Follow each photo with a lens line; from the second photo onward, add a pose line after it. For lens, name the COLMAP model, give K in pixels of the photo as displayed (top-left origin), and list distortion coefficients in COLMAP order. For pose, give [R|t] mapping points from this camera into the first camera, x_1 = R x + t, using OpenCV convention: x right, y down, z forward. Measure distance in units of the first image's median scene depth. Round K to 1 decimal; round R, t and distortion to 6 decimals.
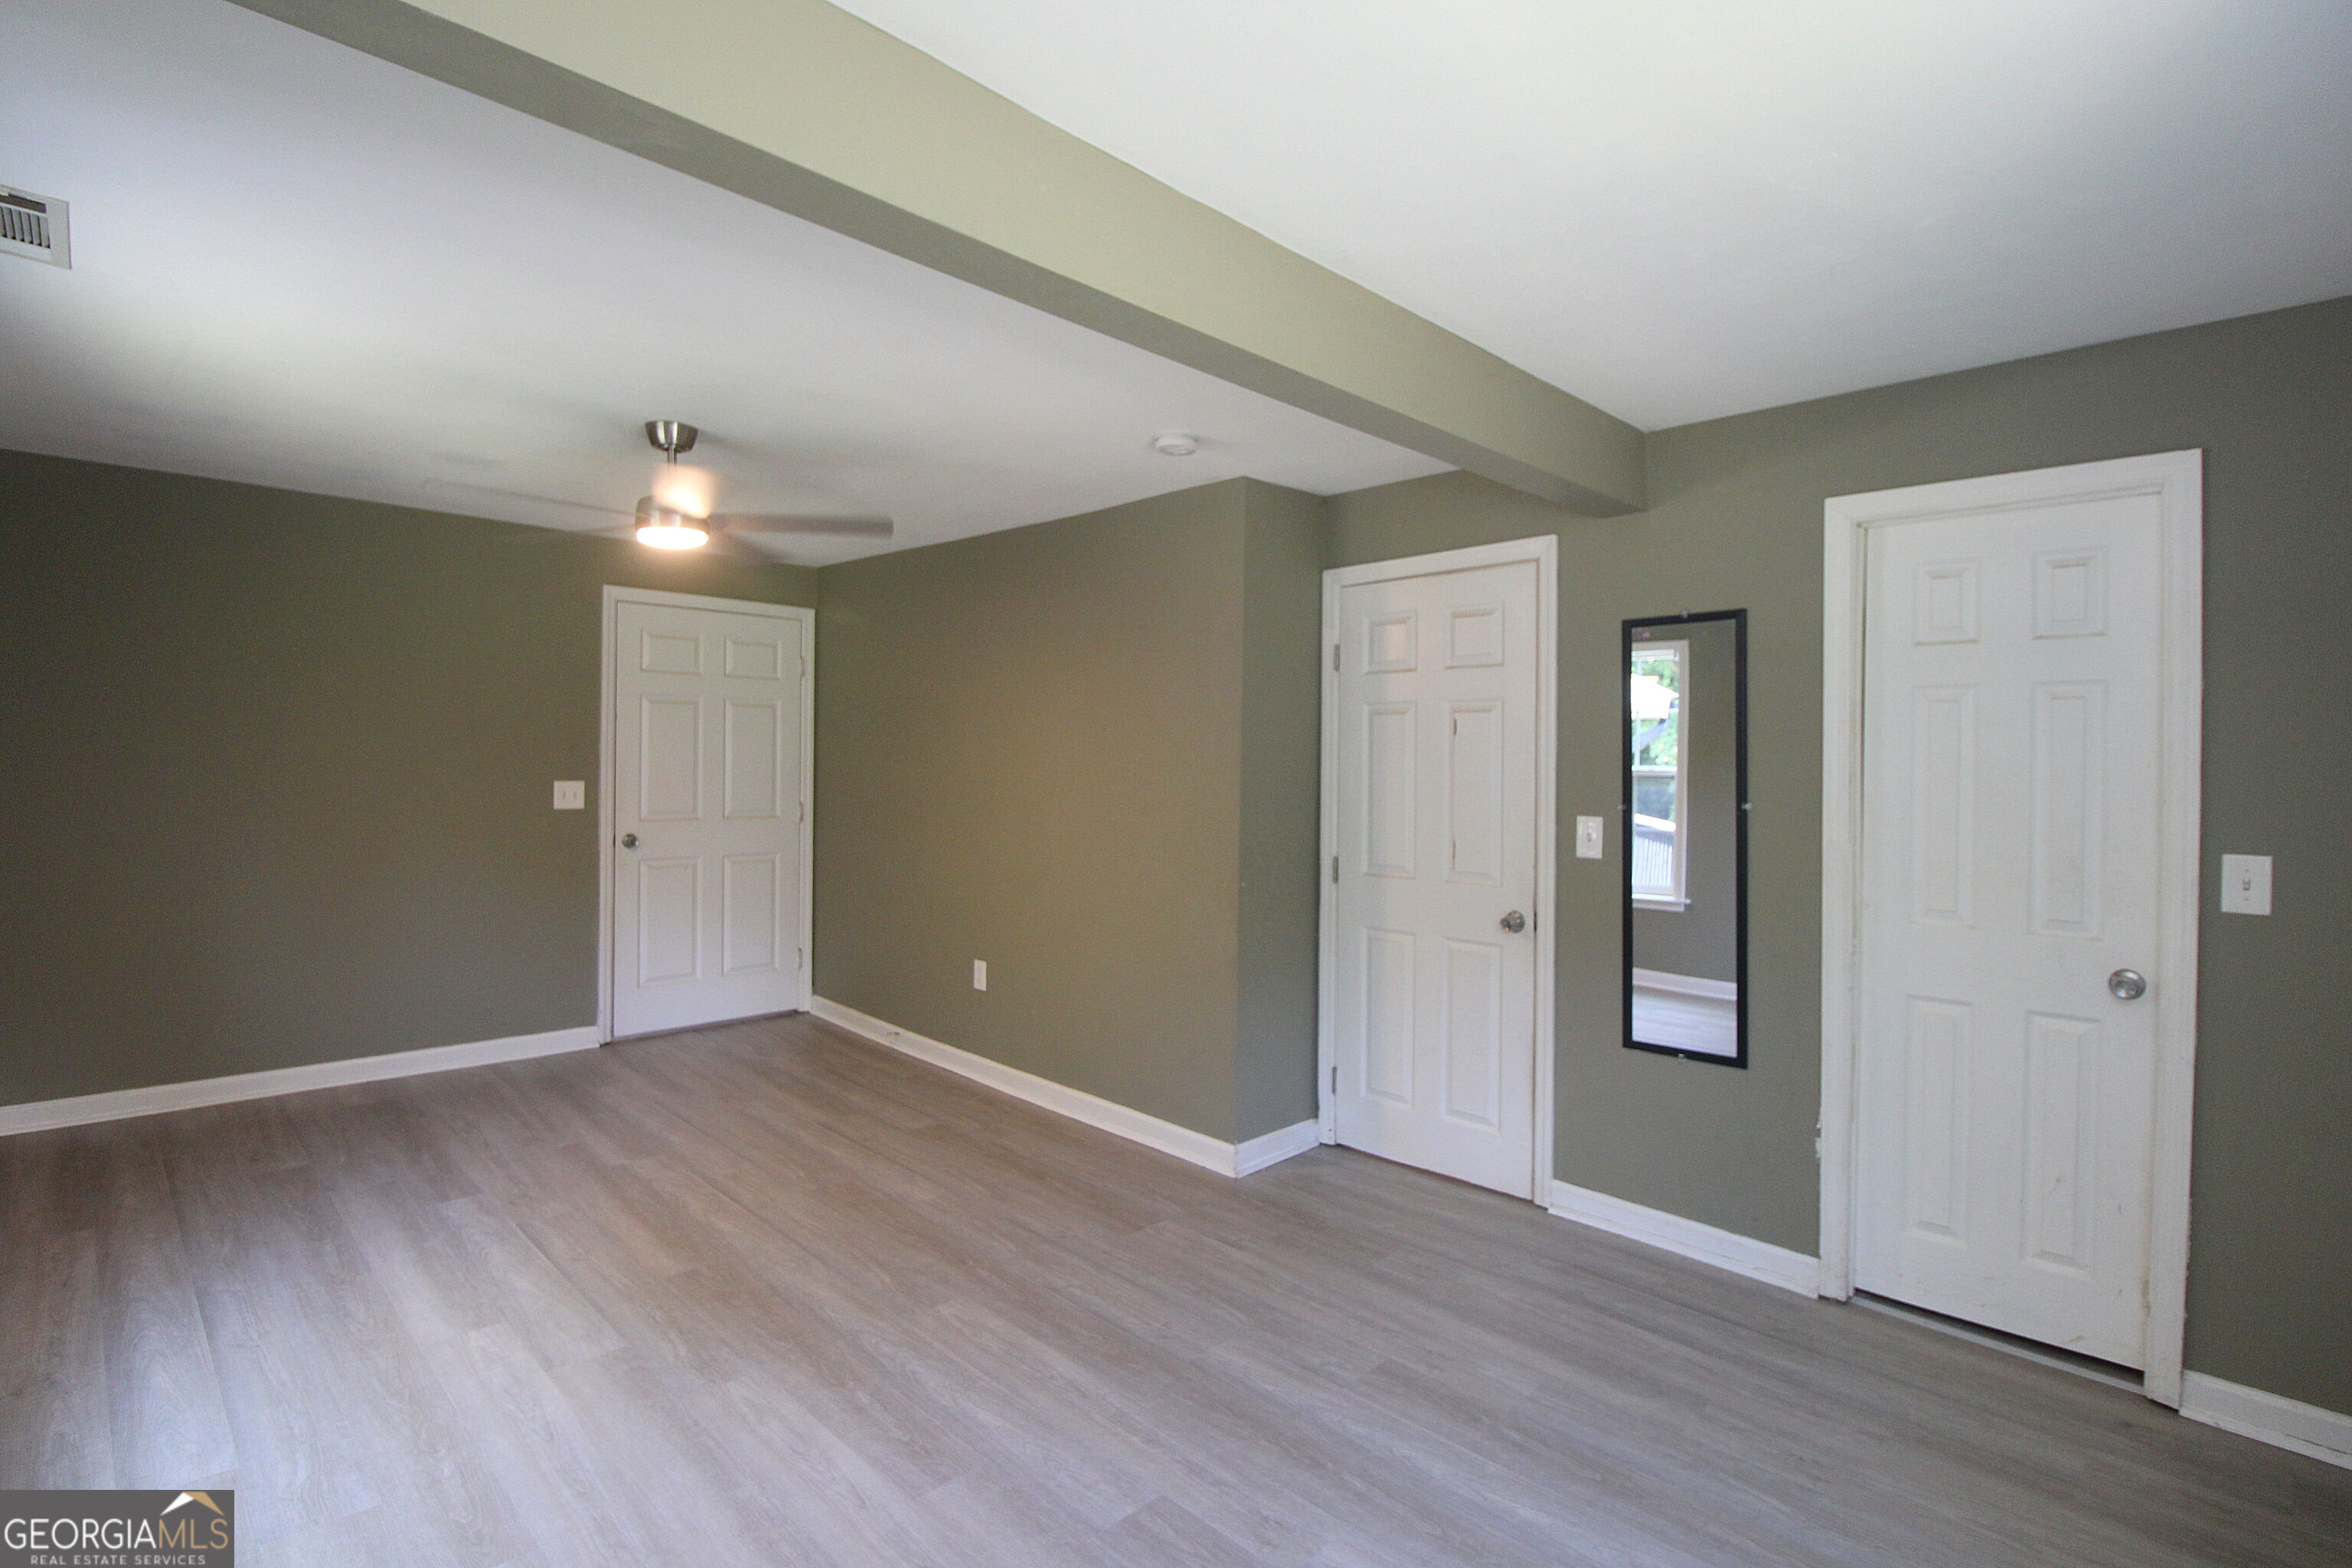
lens RADIAL K [[1127.1, 0, 1180.5], [0, 1127.1, 760.1], [0, 0, 1]] dist [-0.001669, -0.011775]
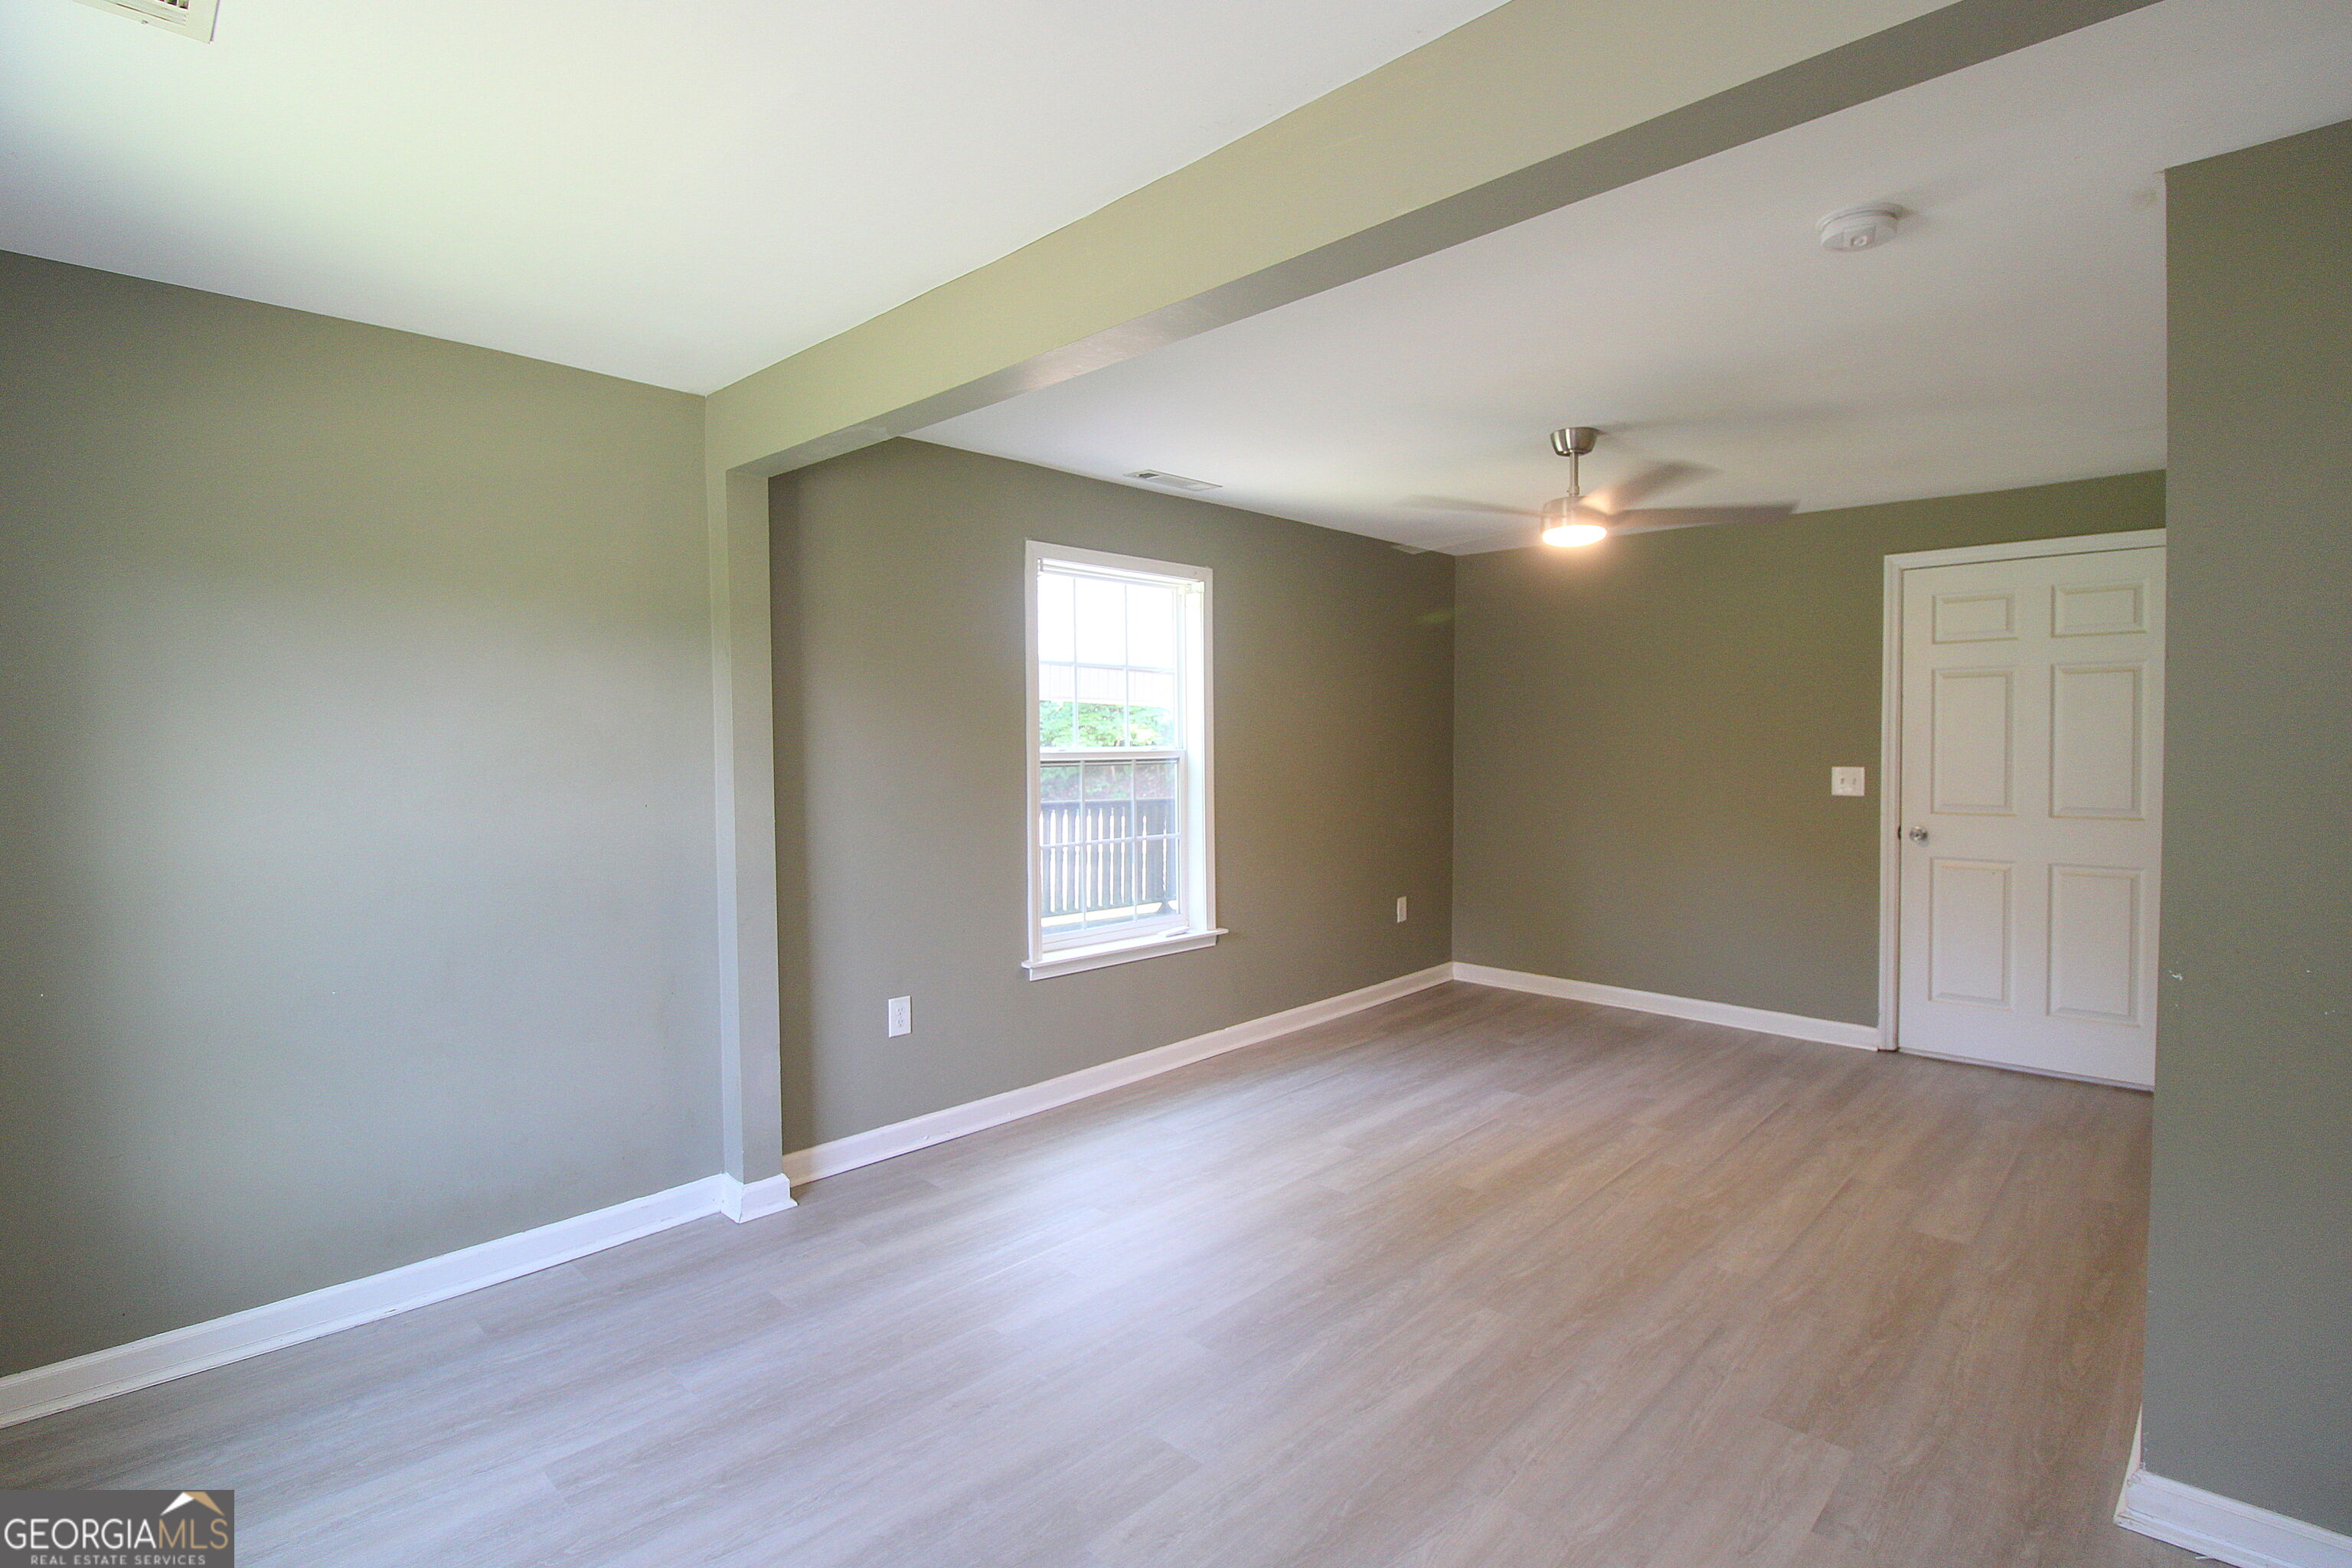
lens RADIAL K [[1118.8, 0, 1159.4], [0, 1118.8, 773.0], [0, 0, 1]] dist [-0.002941, -0.011437]
pose [[-0.002217, 0.015832, -0.999872, 0.658696], [0.004519, 0.999865, 0.015822, 0.009474], [0.999987, -0.004484, -0.002288, 0.650795]]
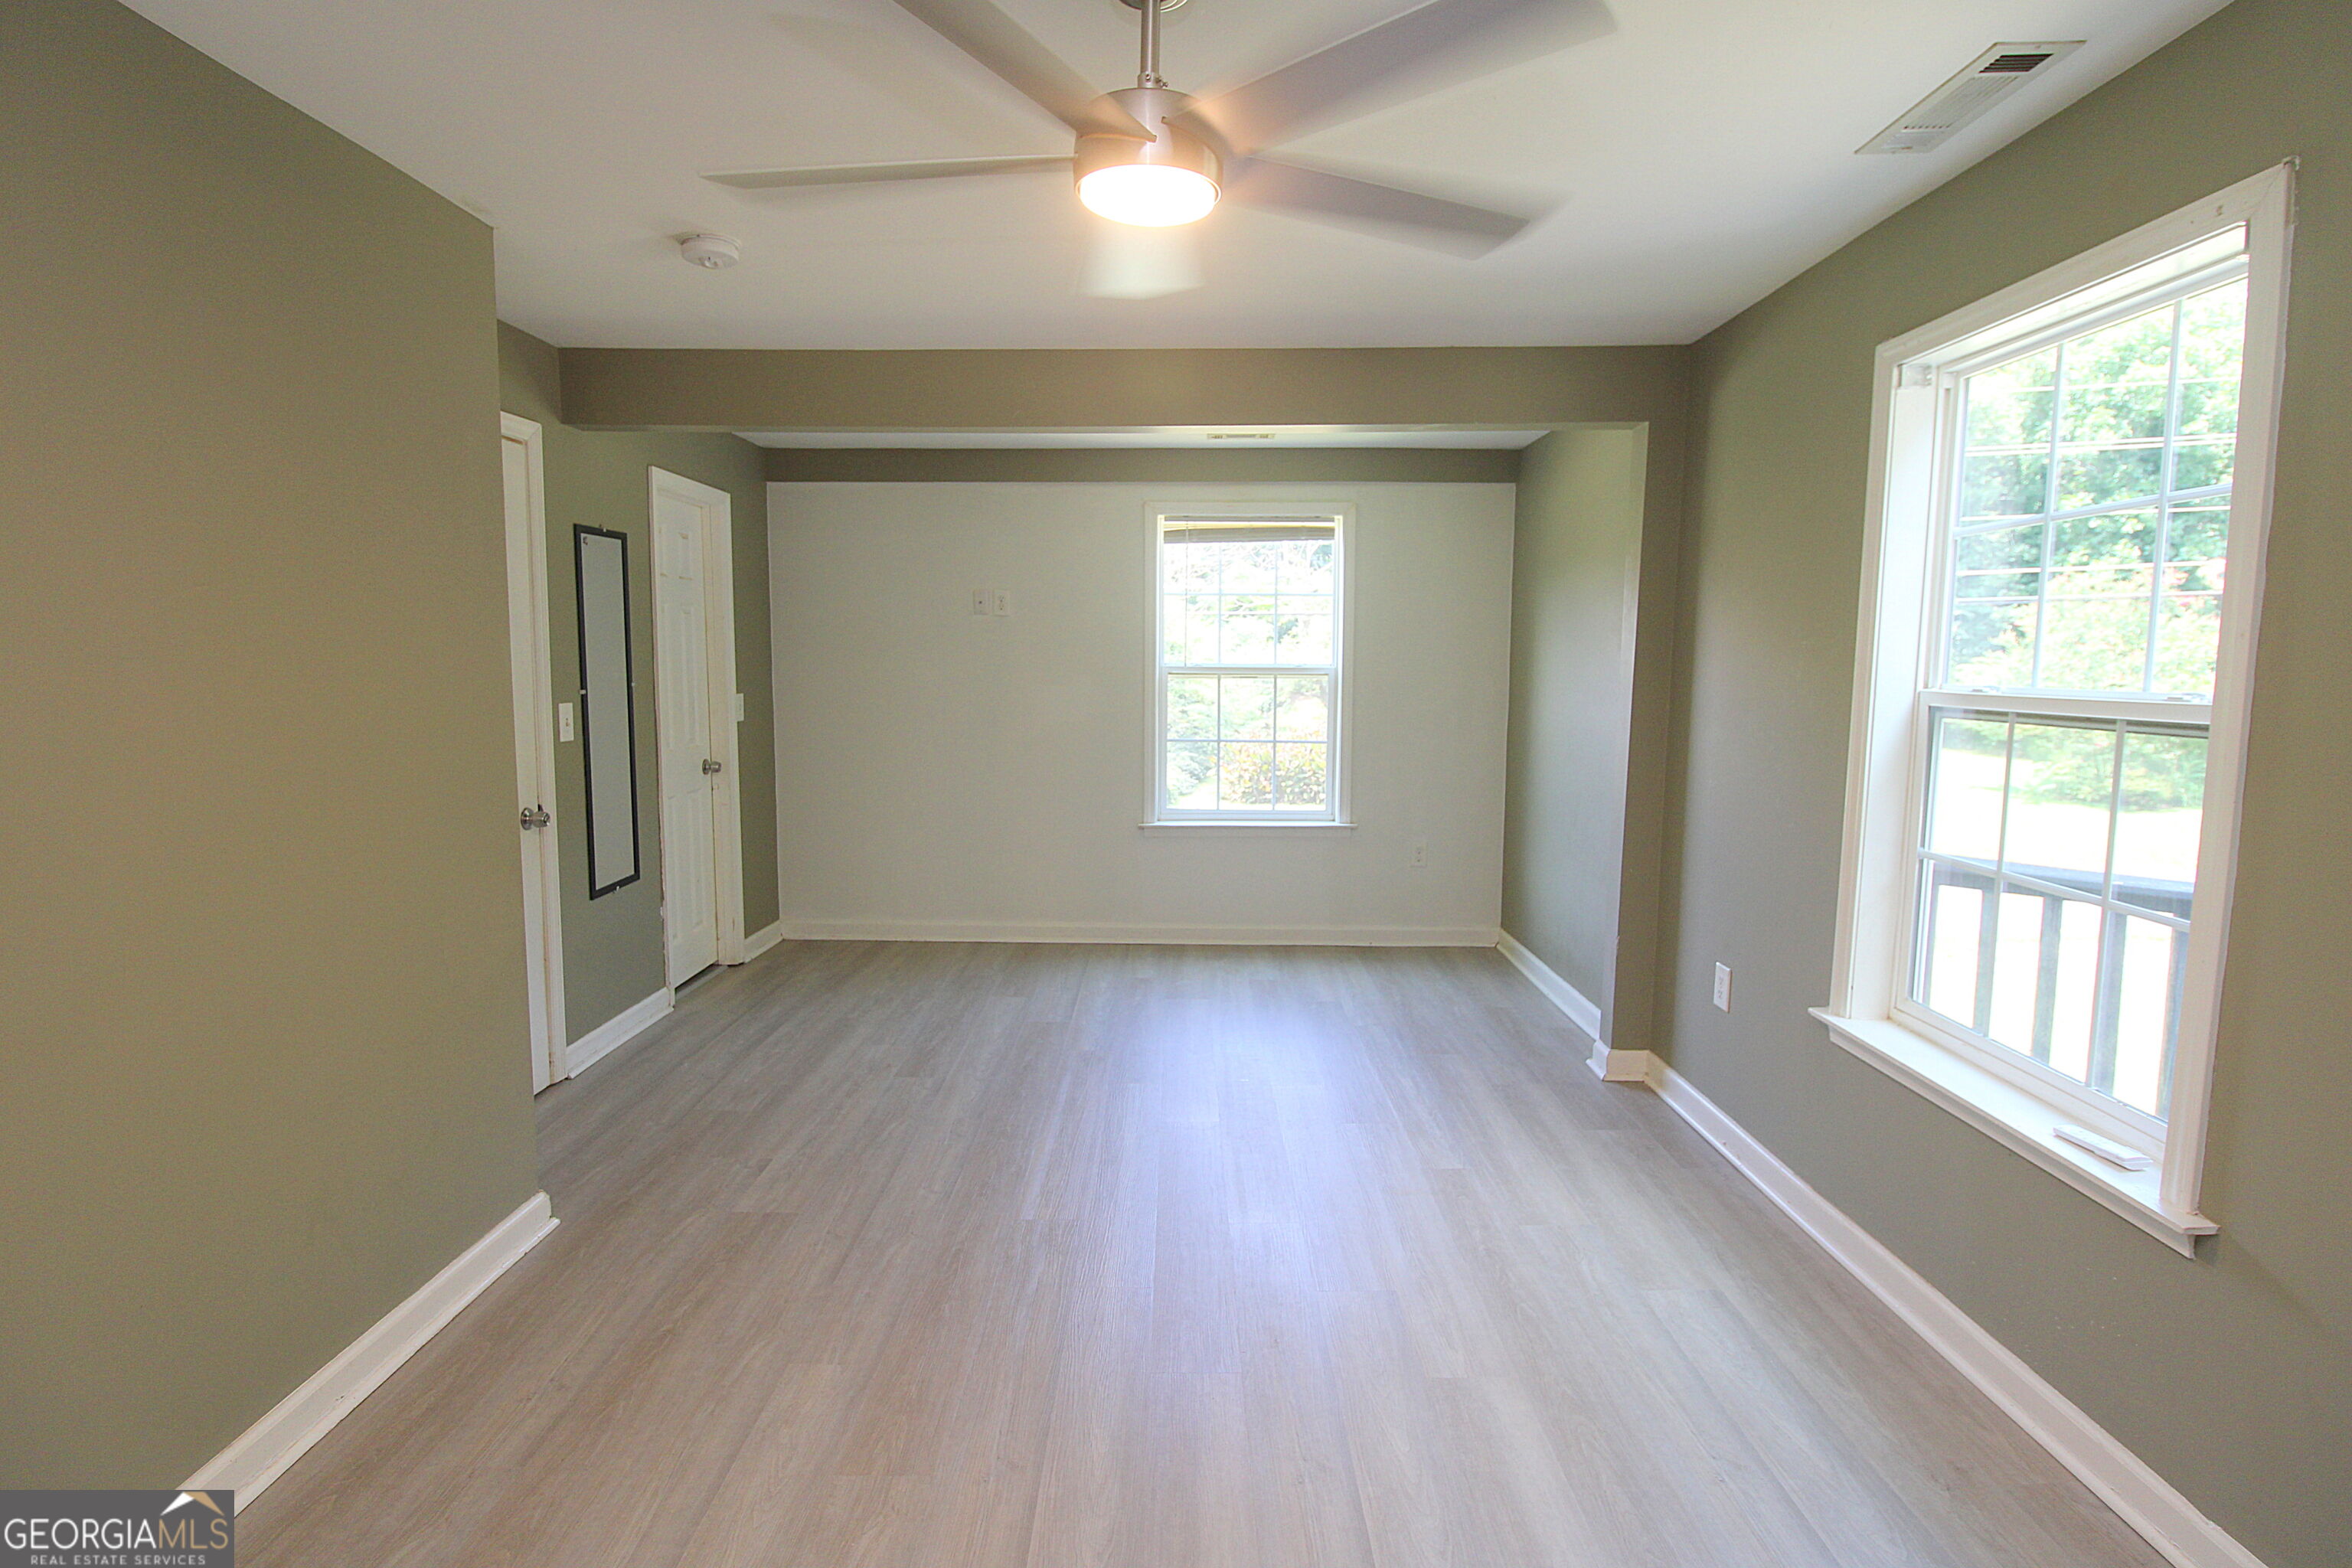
lens RADIAL K [[1121.0, 0, 1186.6], [0, 1121.0, 756.8], [0, 0, 1]] dist [-0.005664, -0.012106]
pose [[-0.707765, -0.083065, 0.701548, -0.860824], [-0.018761, 0.994923, 0.098874, -0.016092], [-0.706199, 0.056818, -0.705730, 1.421965]]
